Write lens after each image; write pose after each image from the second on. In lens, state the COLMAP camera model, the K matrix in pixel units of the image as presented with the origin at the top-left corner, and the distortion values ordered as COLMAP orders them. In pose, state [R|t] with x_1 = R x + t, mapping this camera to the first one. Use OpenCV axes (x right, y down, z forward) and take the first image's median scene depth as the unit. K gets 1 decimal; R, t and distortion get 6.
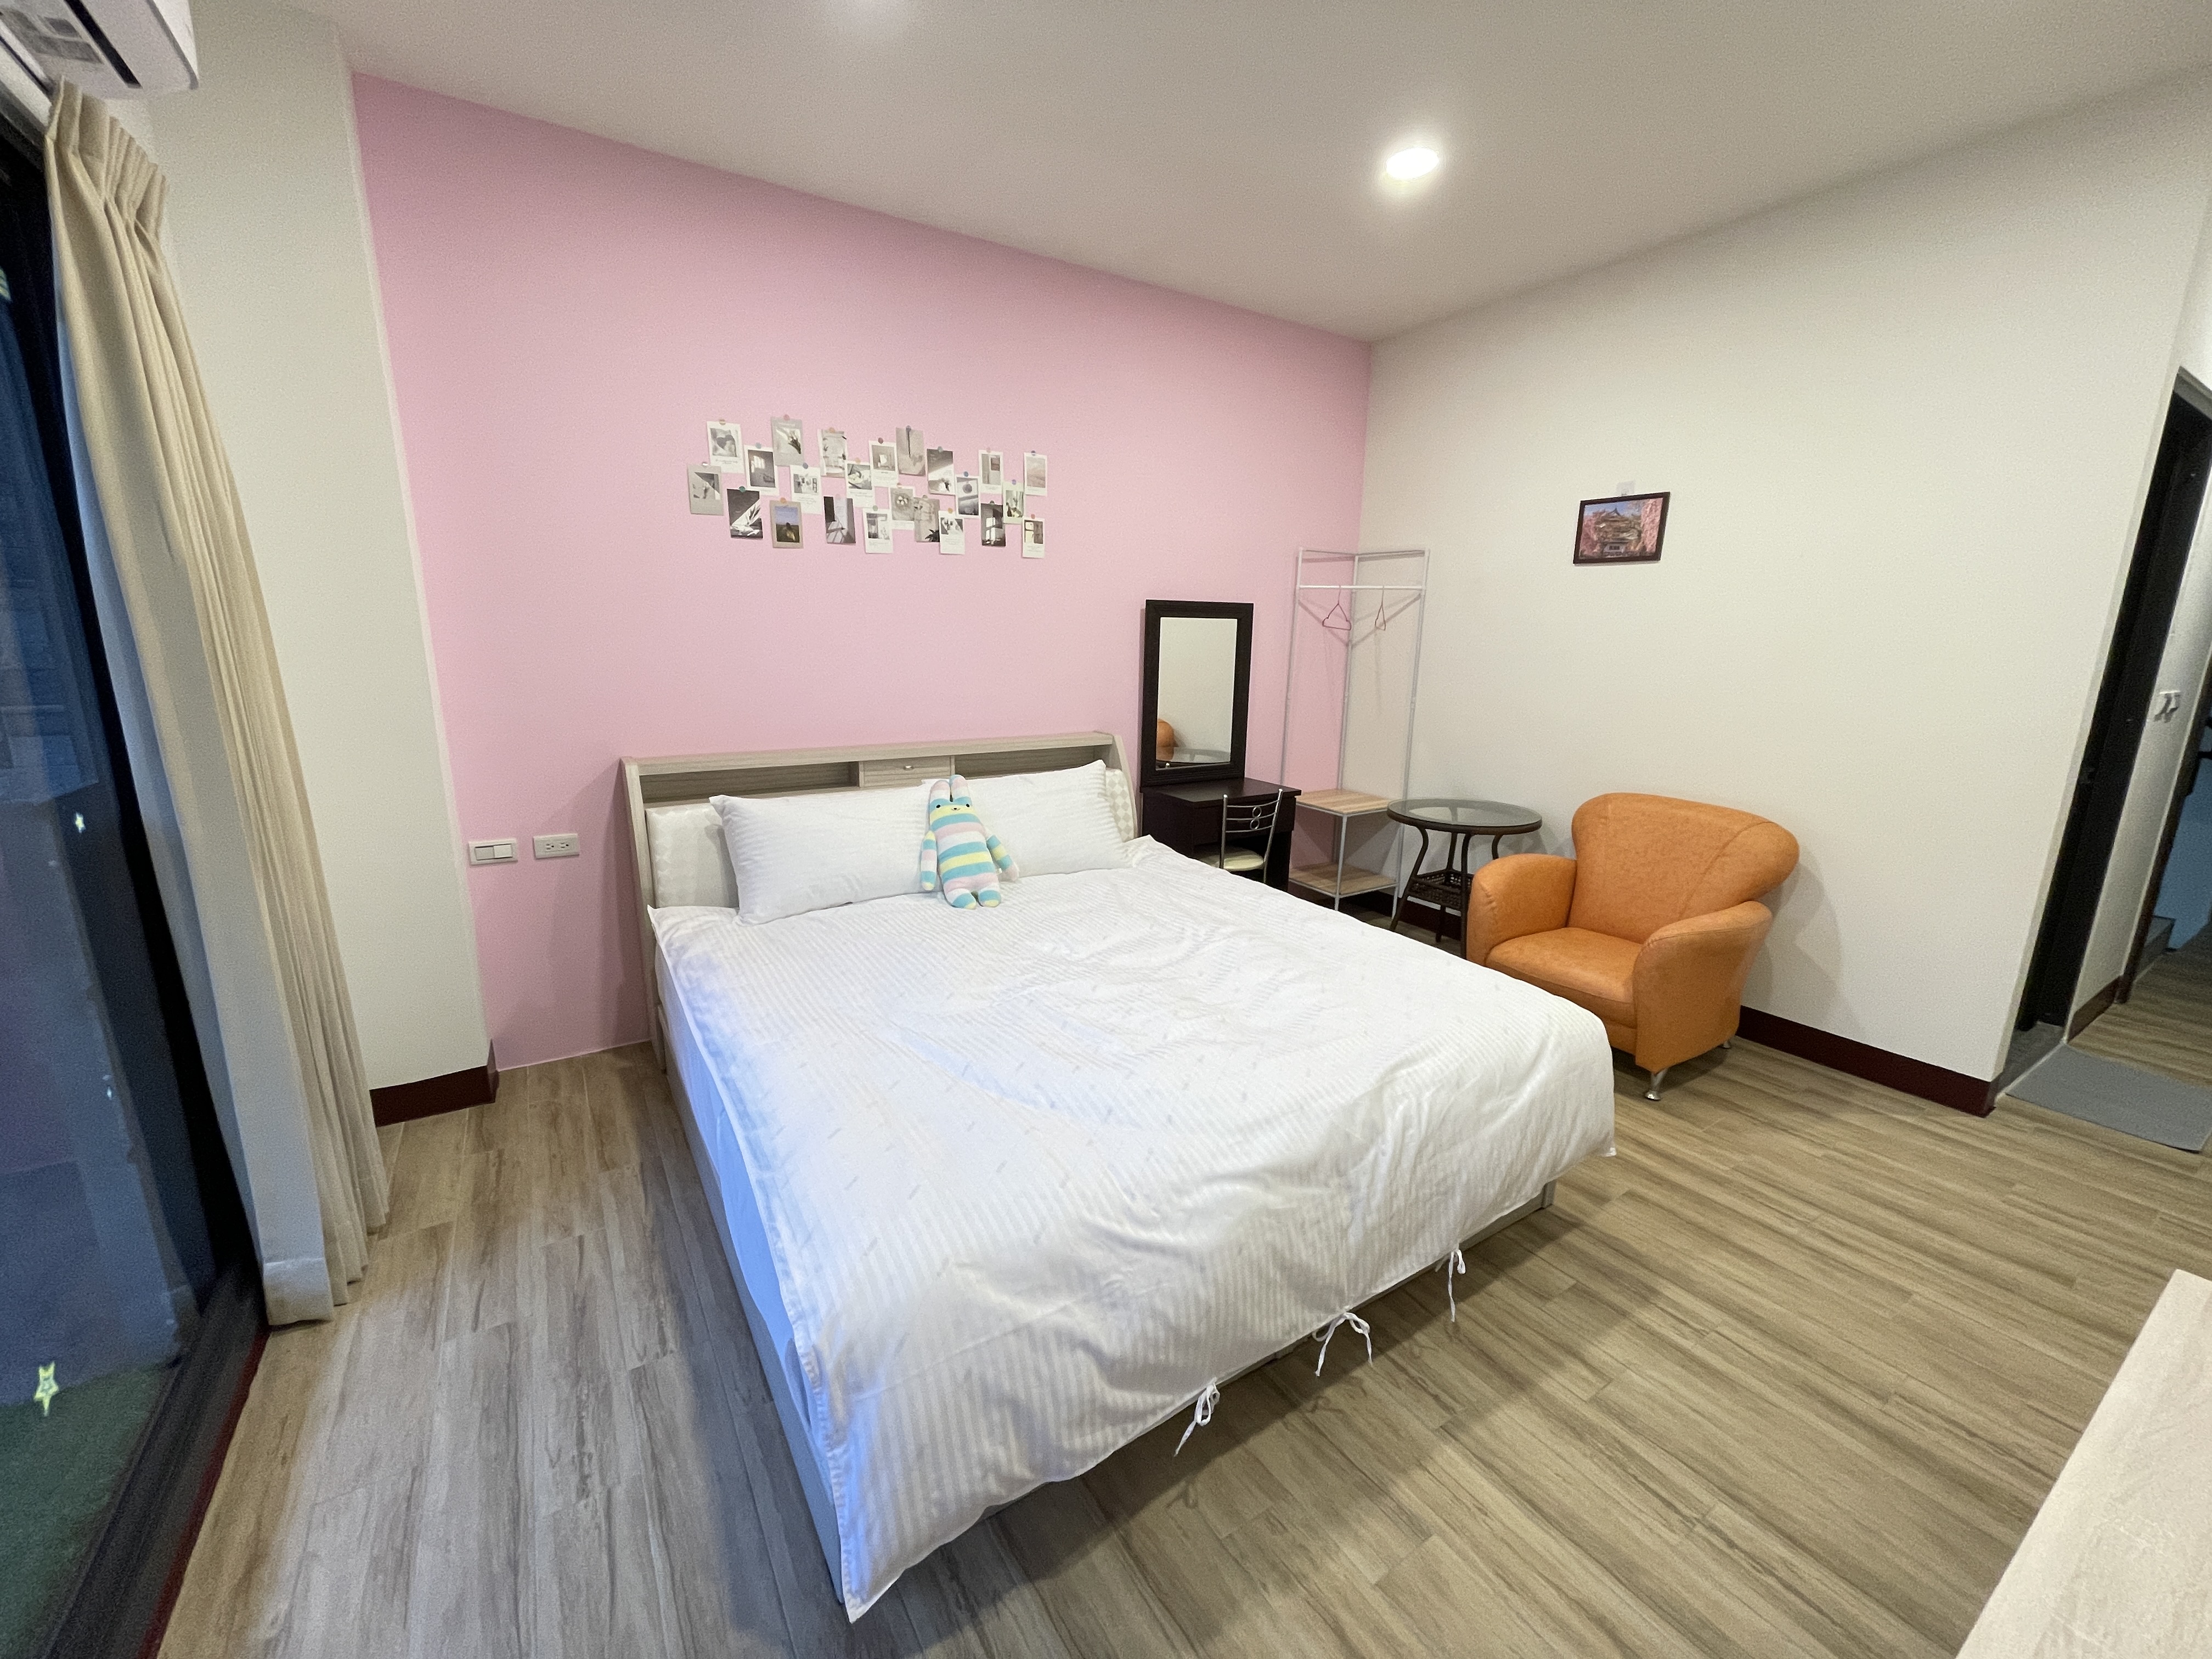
lens RADIAL K [[883.1, 0, 1106.8], [0, 883.1, 832.7], [0, 0, 1]] dist [0.004118, -0.000060]
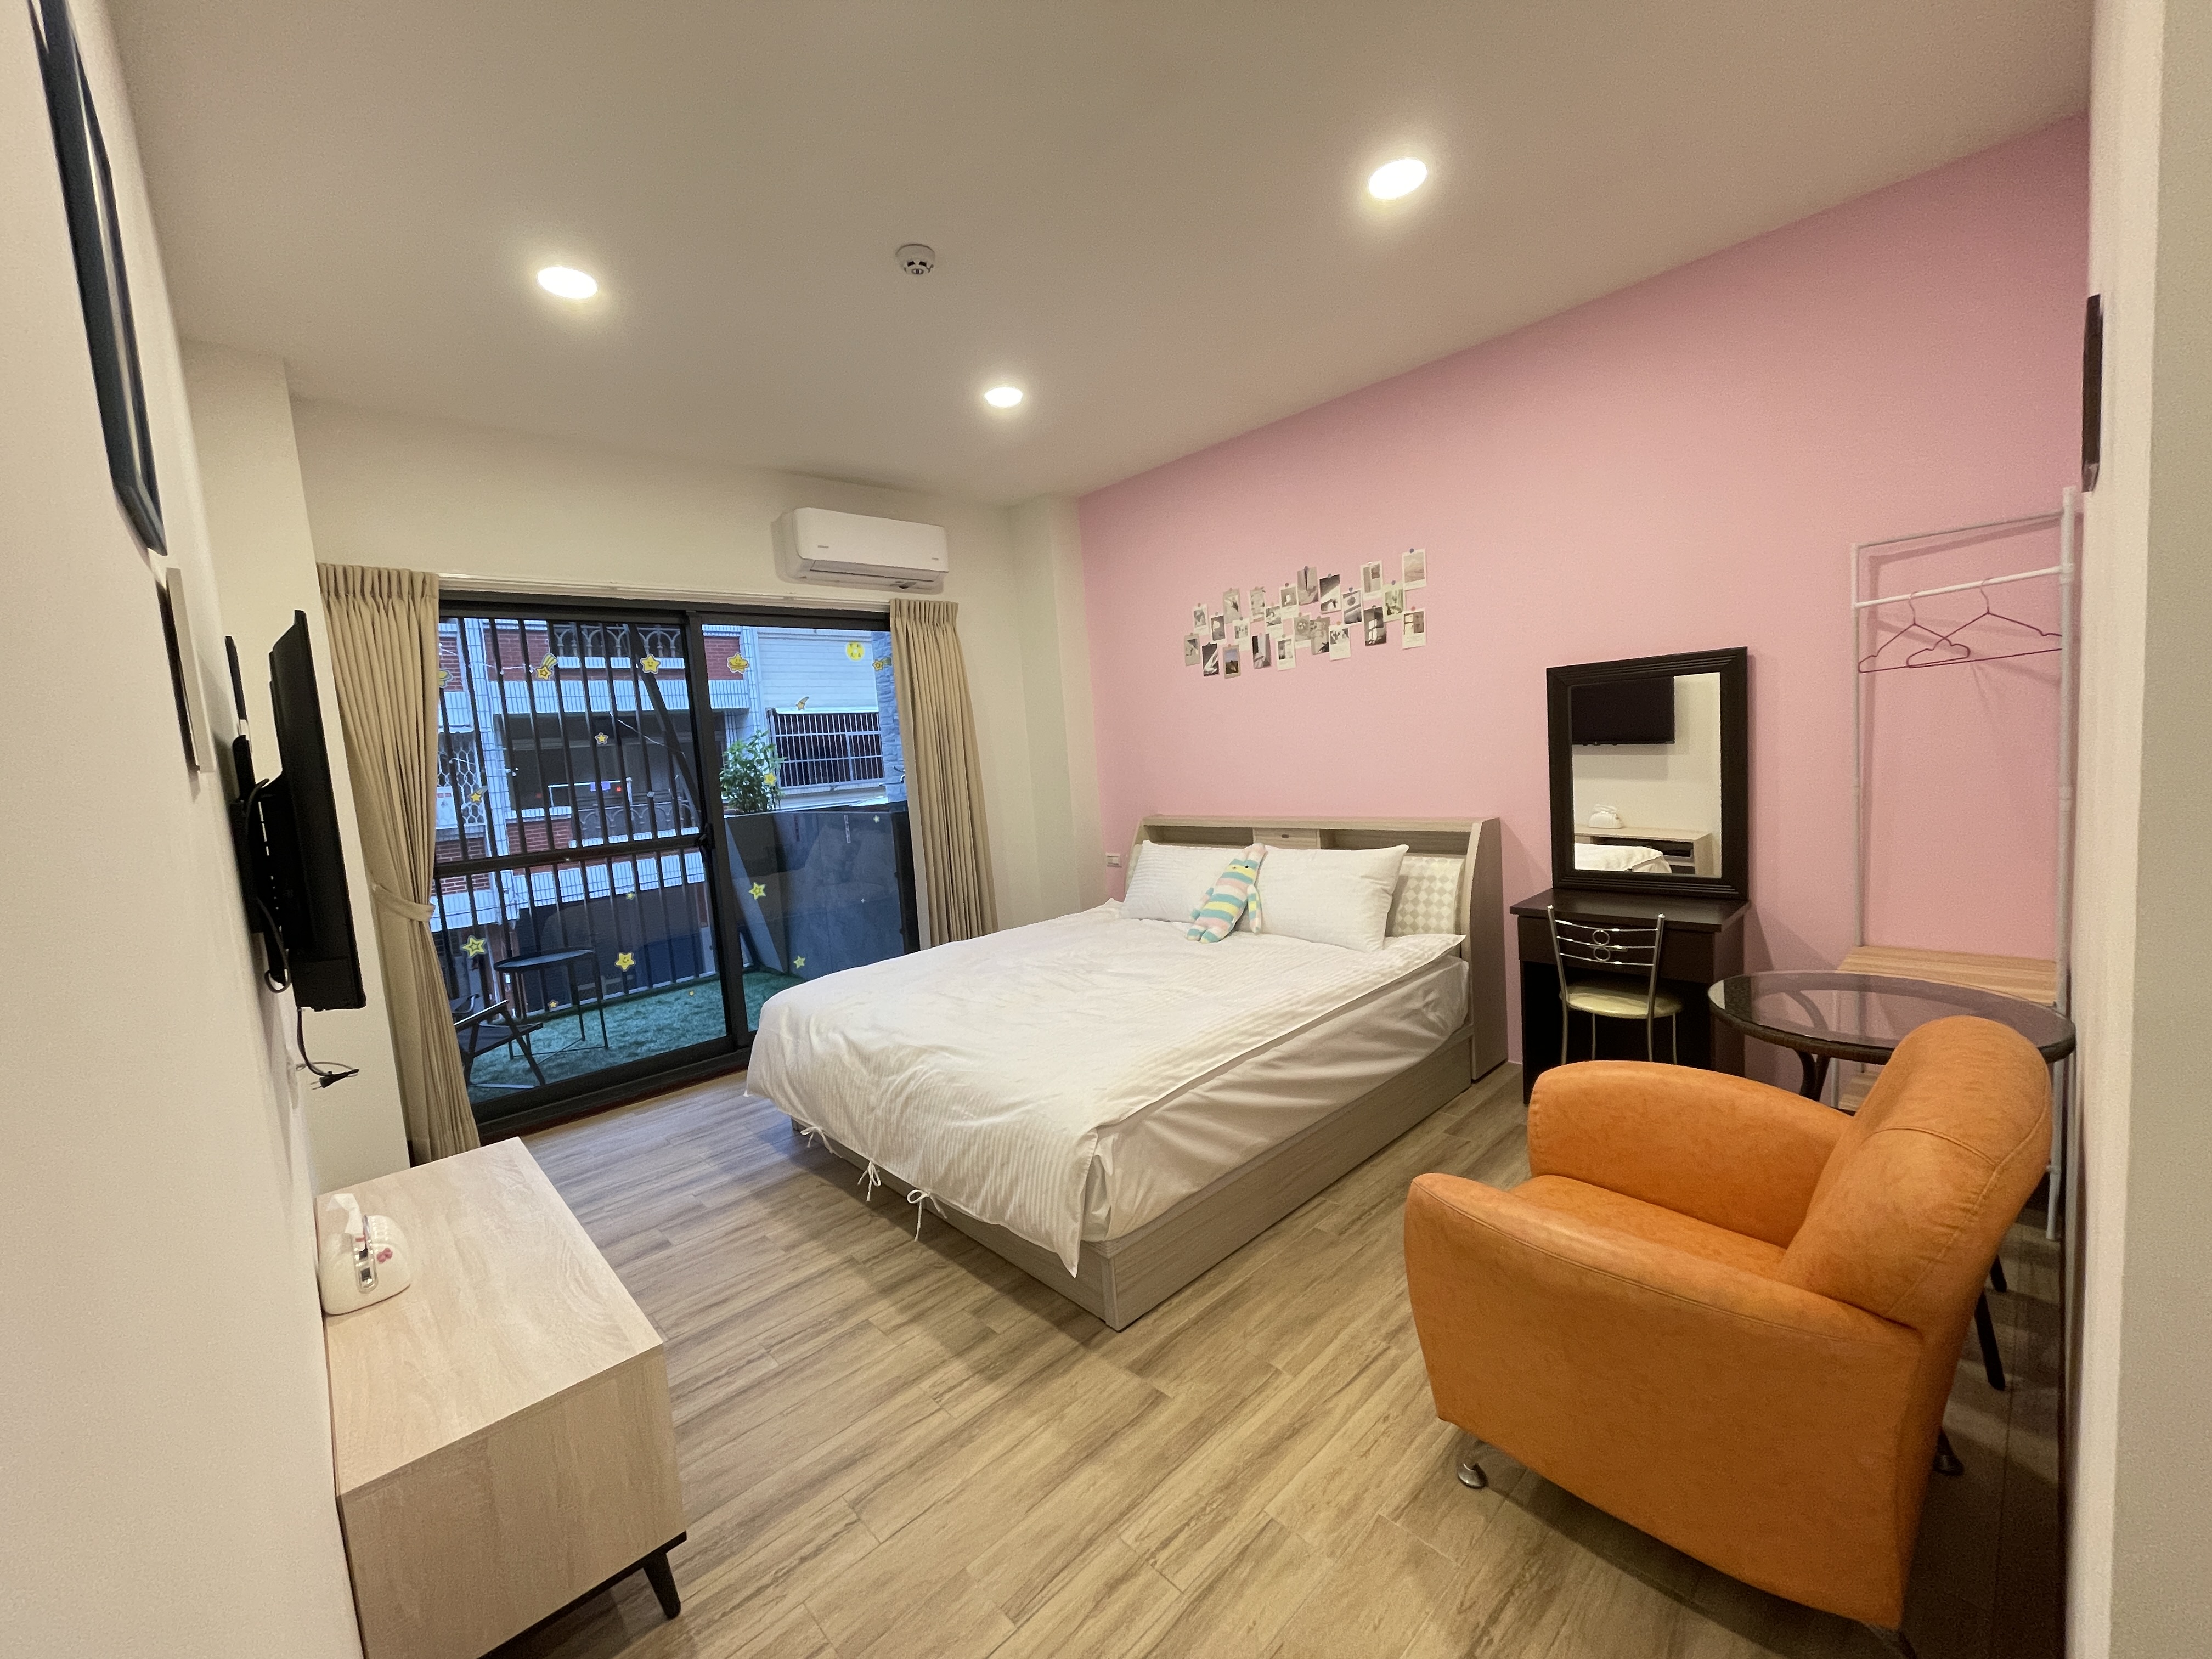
lens RADIAL K [[883.1, 0, 1088.5], [0, 883.1, 830.8], [0, 0, 1]] dist [0.004118, -0.000060]
pose [[0.176094, 0.066617, -0.982117, 1.017934], [-0.143172, 0.988831, 0.041401, -0.100486], [0.973906, 0.133321, 0.183665, 0.539612]]
